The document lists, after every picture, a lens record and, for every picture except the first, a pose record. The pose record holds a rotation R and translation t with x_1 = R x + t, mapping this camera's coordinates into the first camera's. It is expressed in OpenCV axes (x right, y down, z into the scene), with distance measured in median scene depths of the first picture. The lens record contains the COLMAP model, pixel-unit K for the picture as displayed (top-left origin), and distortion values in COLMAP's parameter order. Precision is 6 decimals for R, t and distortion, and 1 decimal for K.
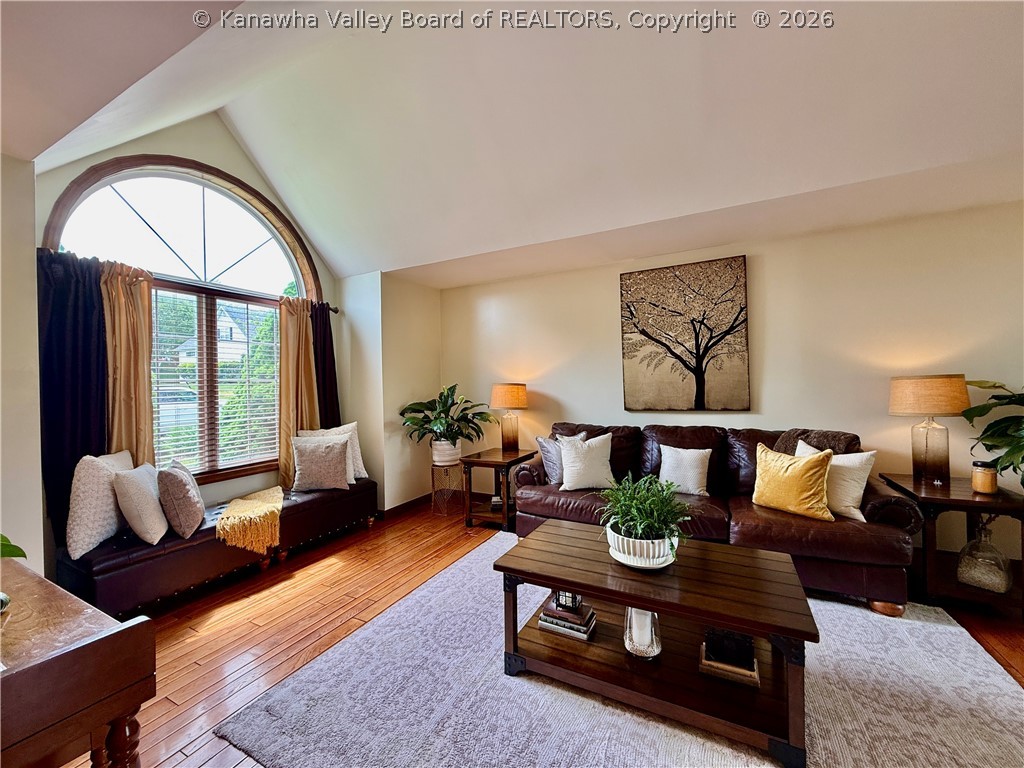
lens RADIAL K [[408.1, 0, 511.7], [0, 408.1, 385.3], [0, 0, 1]] dist [-0.001076, 0.000470]
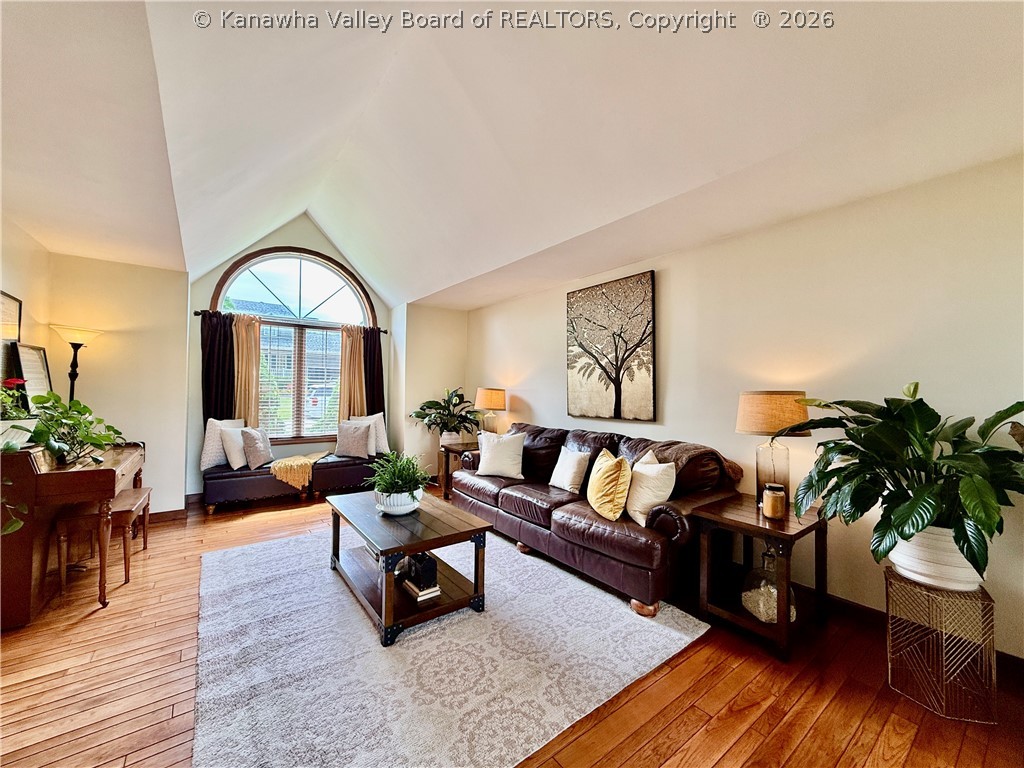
lens RADIAL K [[408.1, 0, 512.3], [0, 408.1, 386.7], [0, 0, 1]] dist [-0.001076, 0.000470]
pose [[0.901115, 0.028321, -0.432653, 0.671565], [-0.032397, 0.999473, -0.002051, -0.010666], [0.432367, 0.015864, 0.901558, -0.074038]]
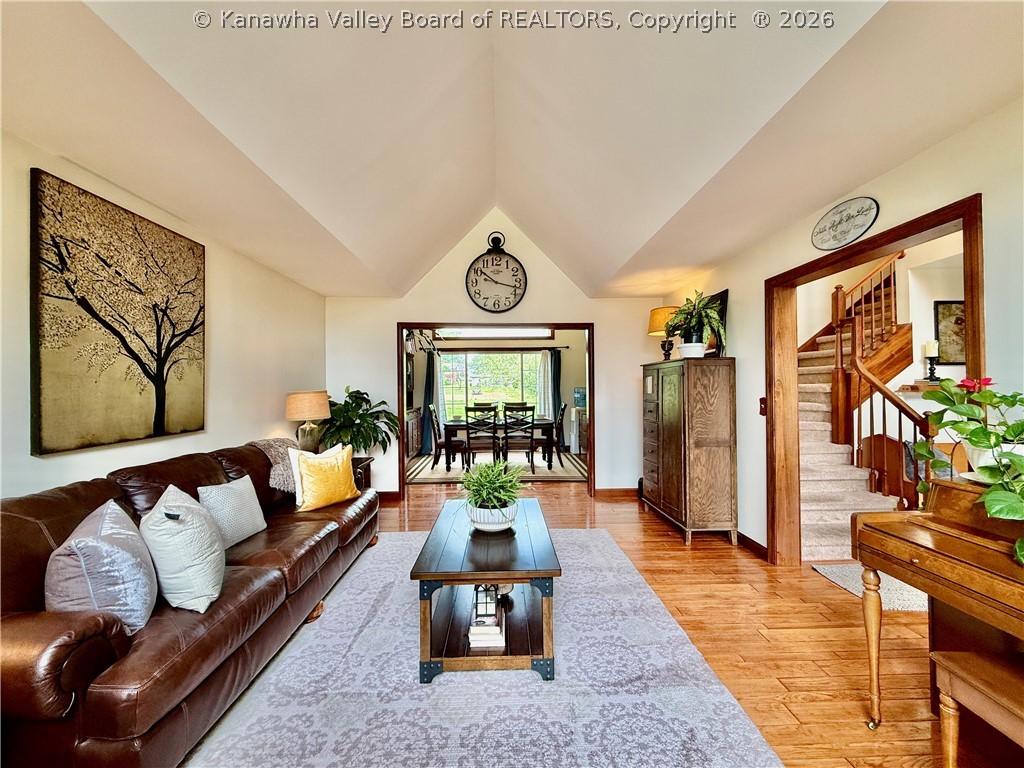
lens RADIAL K [[408.1, 0, 511.4], [0, 408.1, 384.9], [0, 0, 1]] dist [-0.001076, 0.000470]
pose [[-0.486918, 0.032467, 0.872844, -0.444730], [0.025565, 0.999411, -0.022914, 0.004903], [-0.873074, 0.011157, -0.487461, 0.813623]]
